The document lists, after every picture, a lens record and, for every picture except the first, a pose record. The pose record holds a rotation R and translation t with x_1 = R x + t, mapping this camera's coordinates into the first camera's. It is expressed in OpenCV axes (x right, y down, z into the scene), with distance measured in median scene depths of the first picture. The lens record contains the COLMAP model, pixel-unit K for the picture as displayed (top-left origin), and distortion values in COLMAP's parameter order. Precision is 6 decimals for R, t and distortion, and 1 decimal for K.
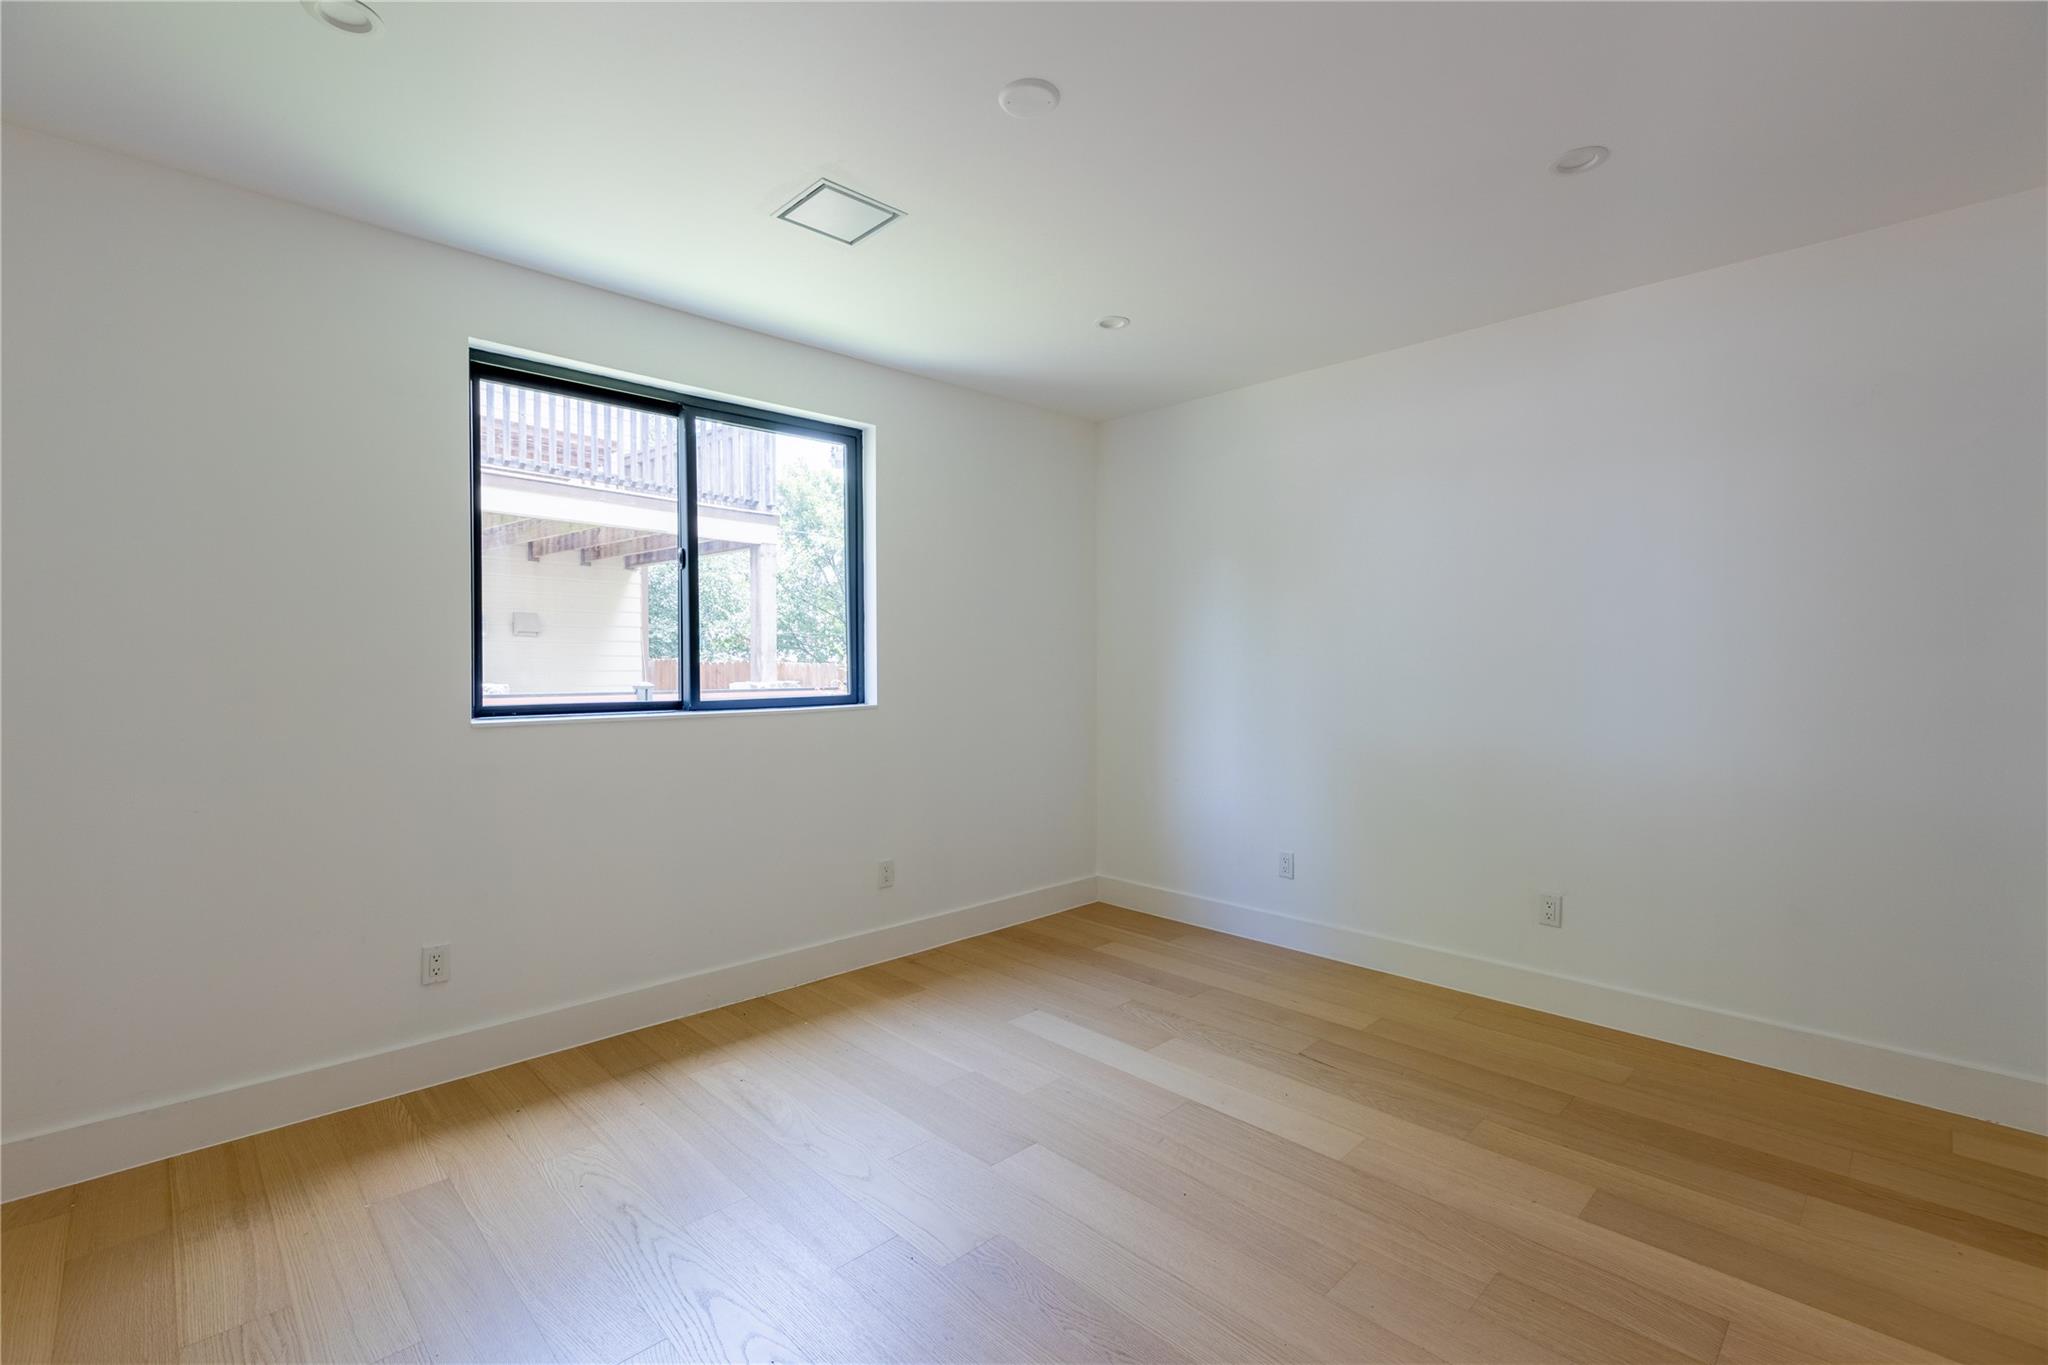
lens RADIAL K [[901.0, 0, 1024.4], [0, 901.0, 670.6], [0, 0, 1]] dist [0.002955, -0.001520]
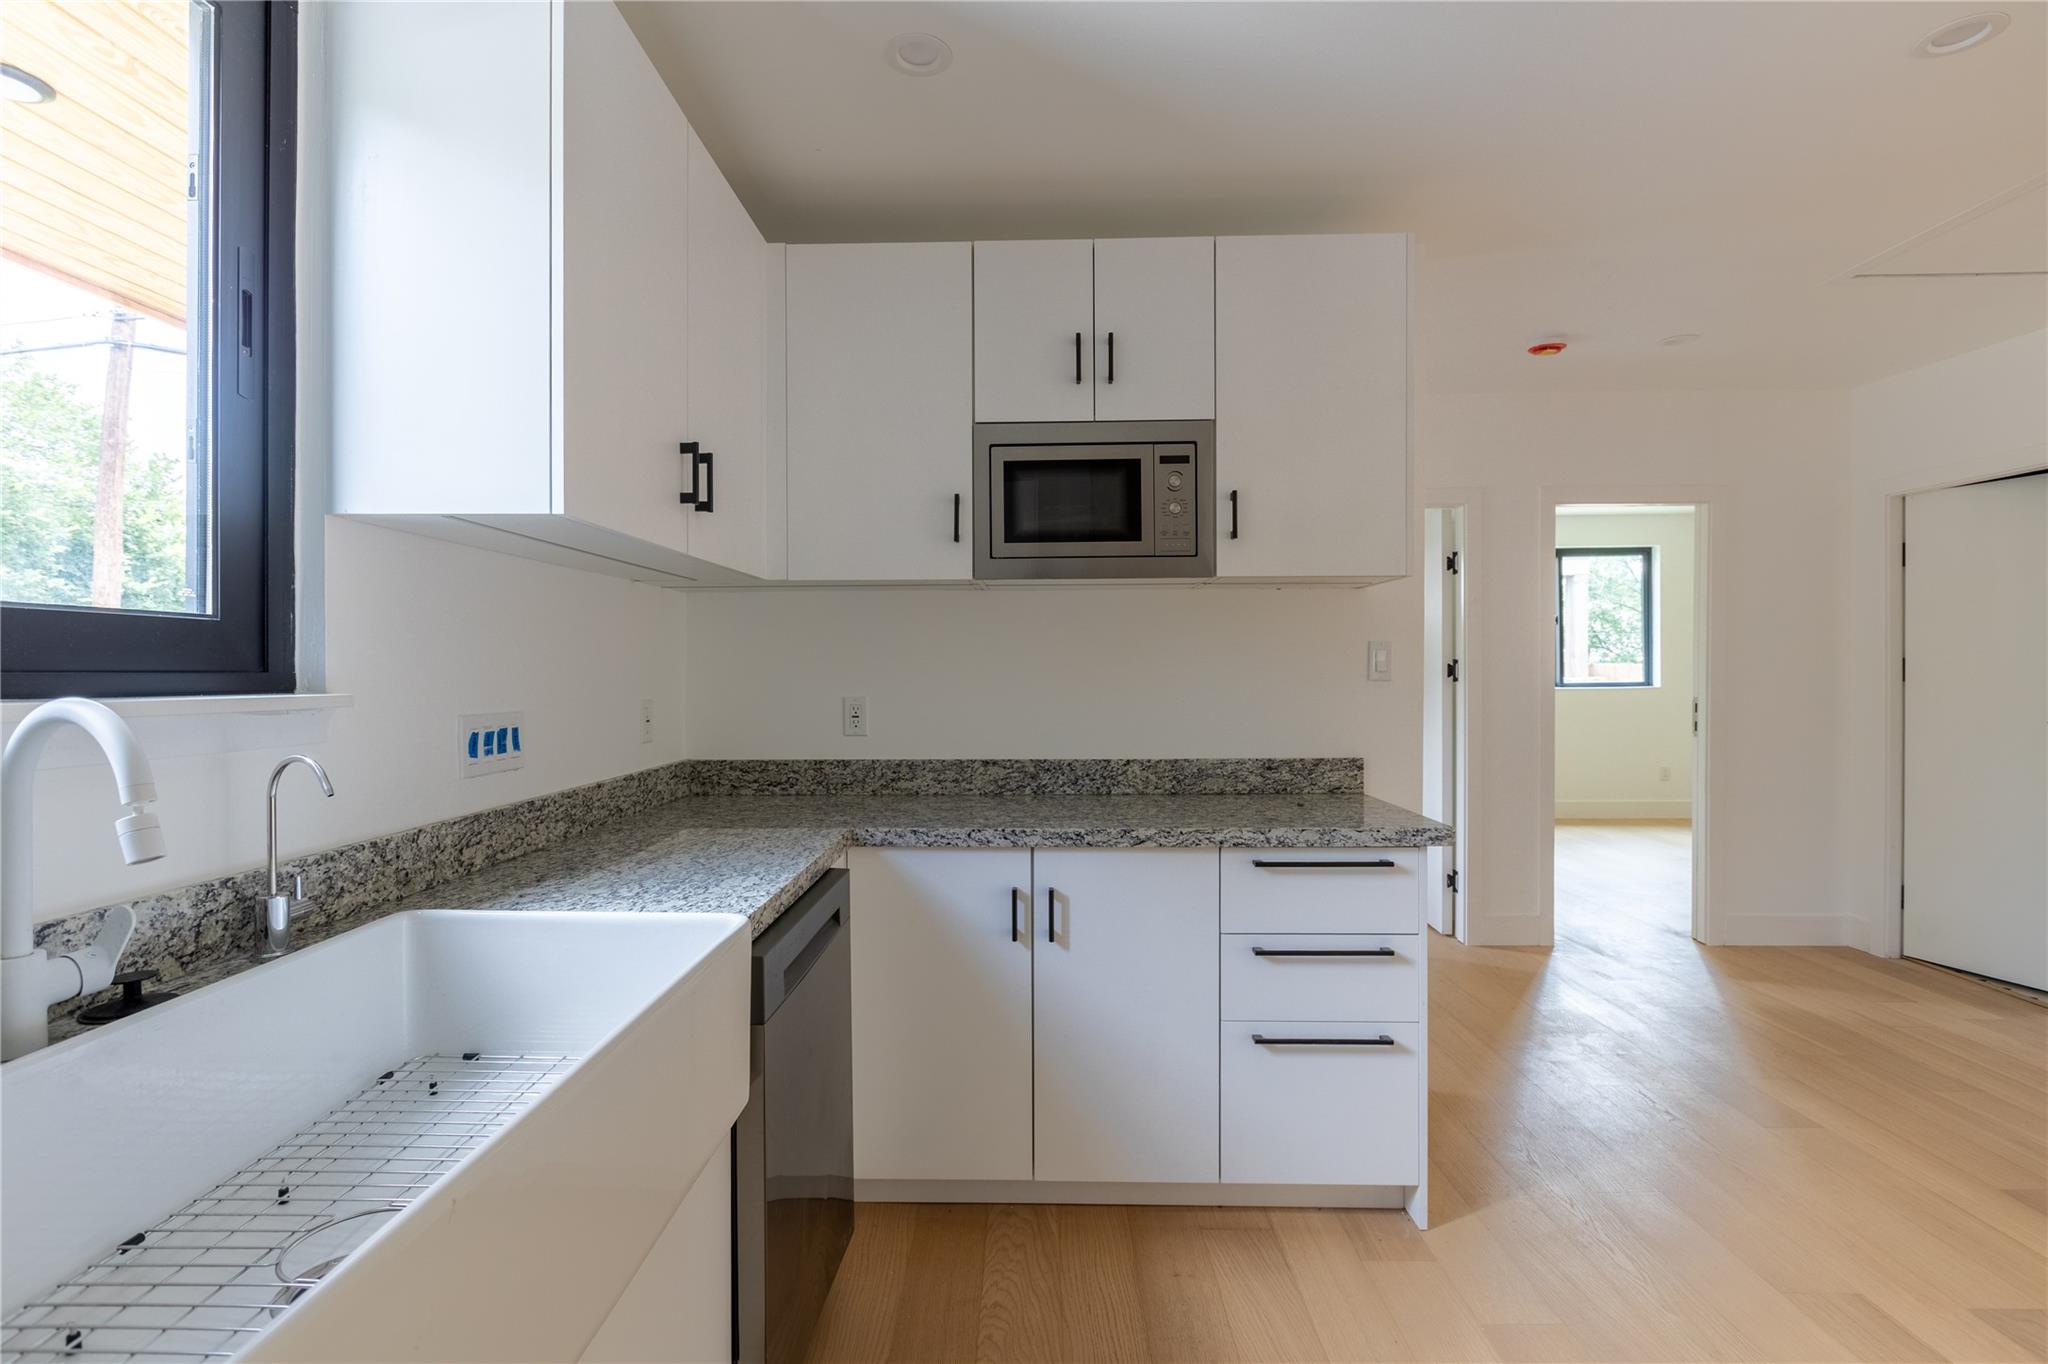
lens RADIAL K [[949.9, 0, 1025.4], [0, 949.9, 674.9], [0, 0, 1]] dist [-0.006204, 0.001016]
pose [[0.705214, 0.005953, -0.708969, 0.323202], [-0.002375, 0.999979, 0.006033, 0.002575], [0.708990, -0.002571, 0.705213, -1.431887]]
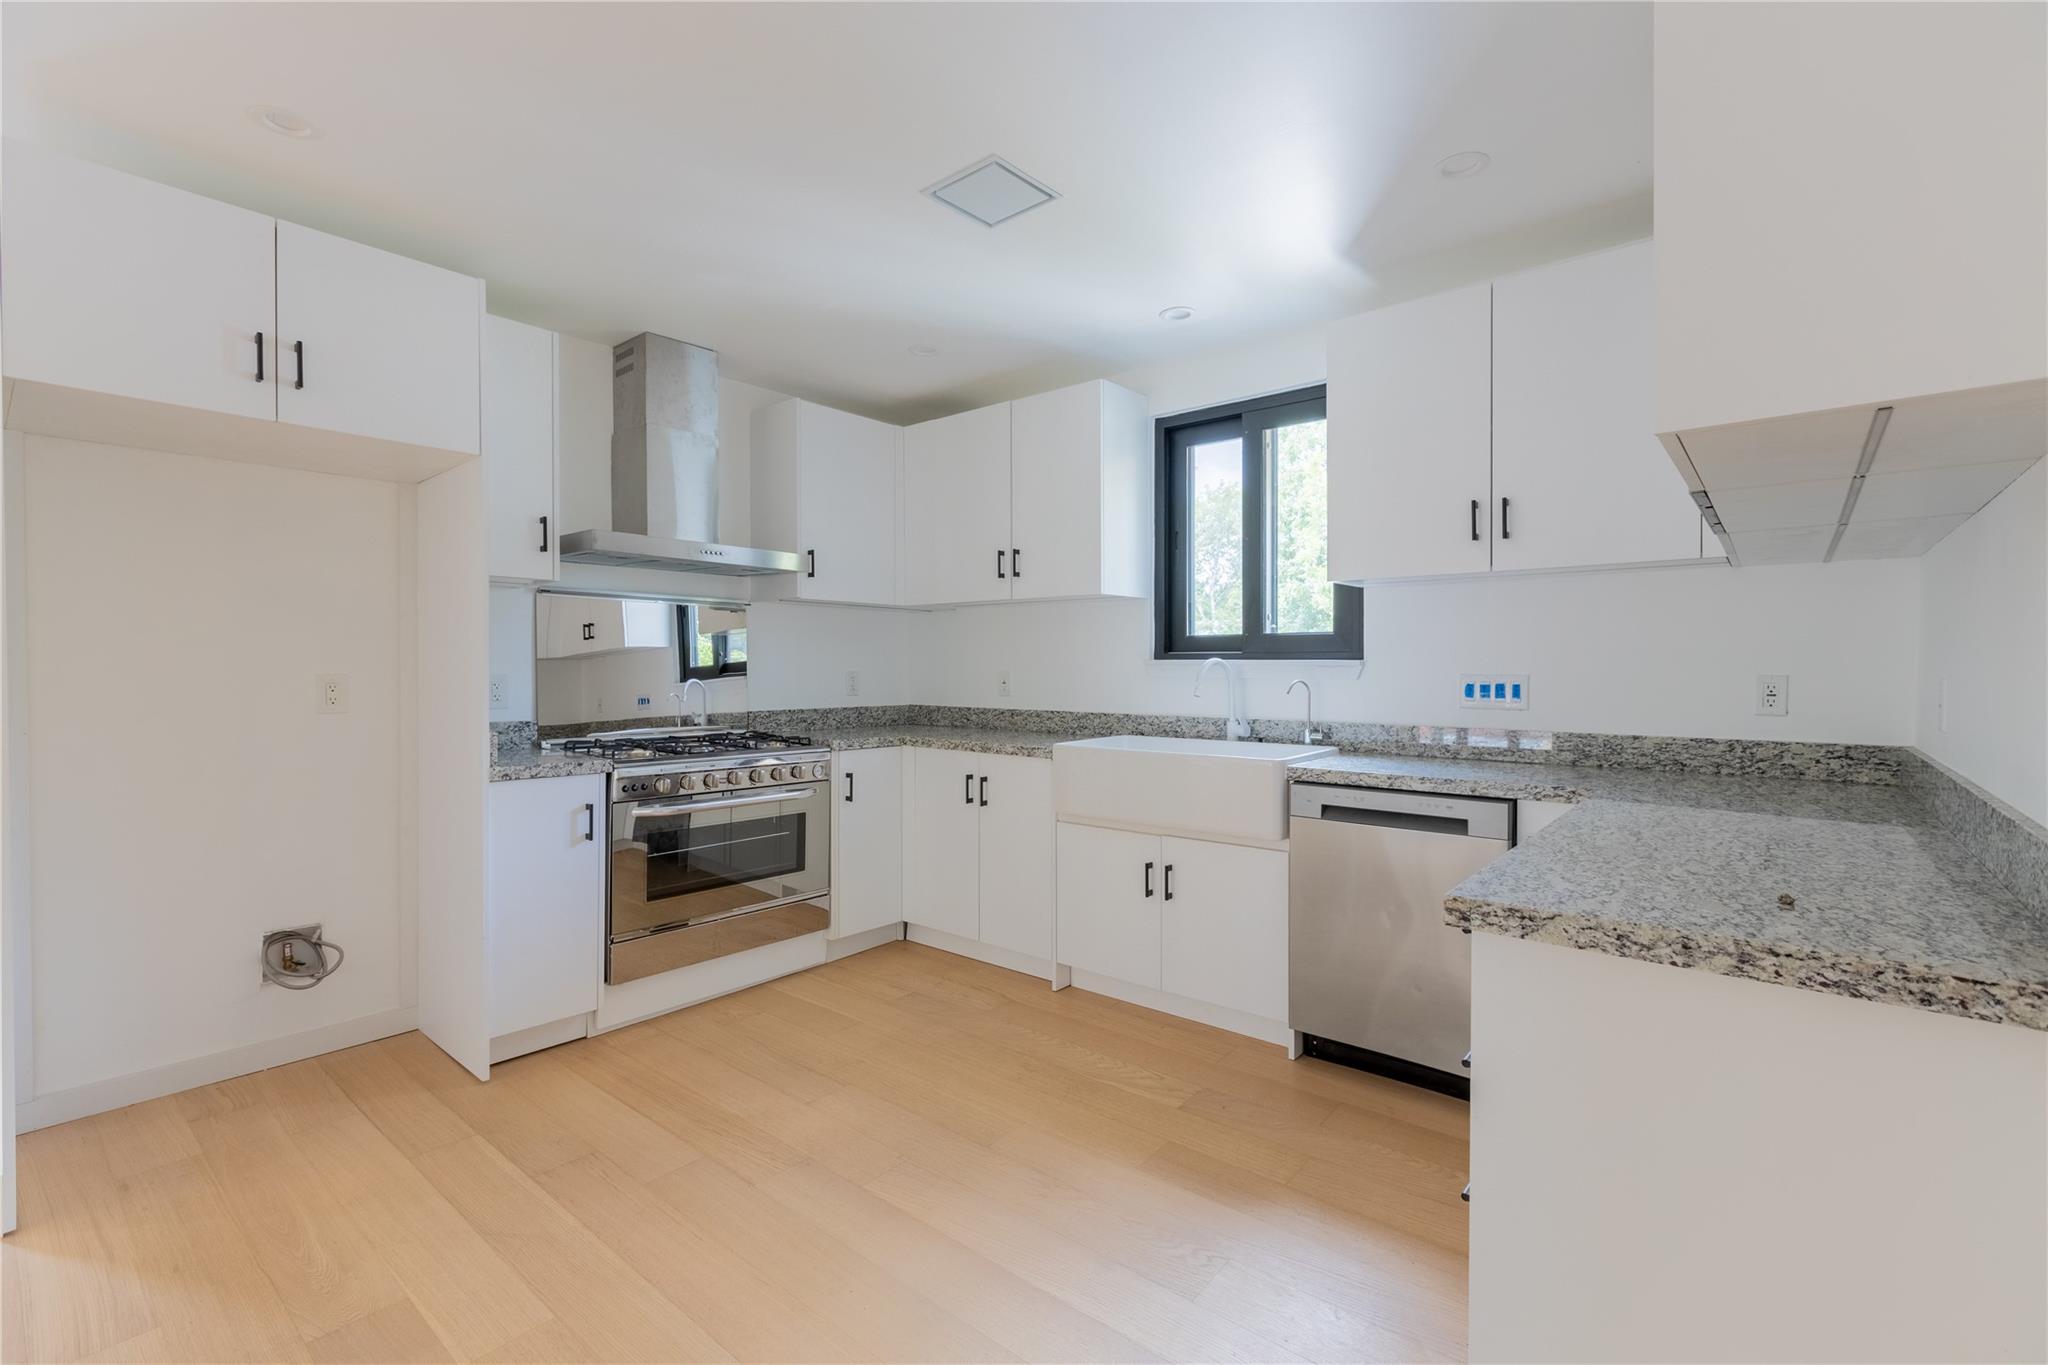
lens RADIAL K [[901.0, 0, 1025.3], [0, 901.0, 675.9], [0, 0, 1]] dist [0.002955, -0.001520]
pose [[-0.995030, 0.006588, -0.099357, 0.279927], [0.004882, 0.999837, 0.017403, 0.011235], [0.099455, 0.016832, -0.994900, -0.489727]]
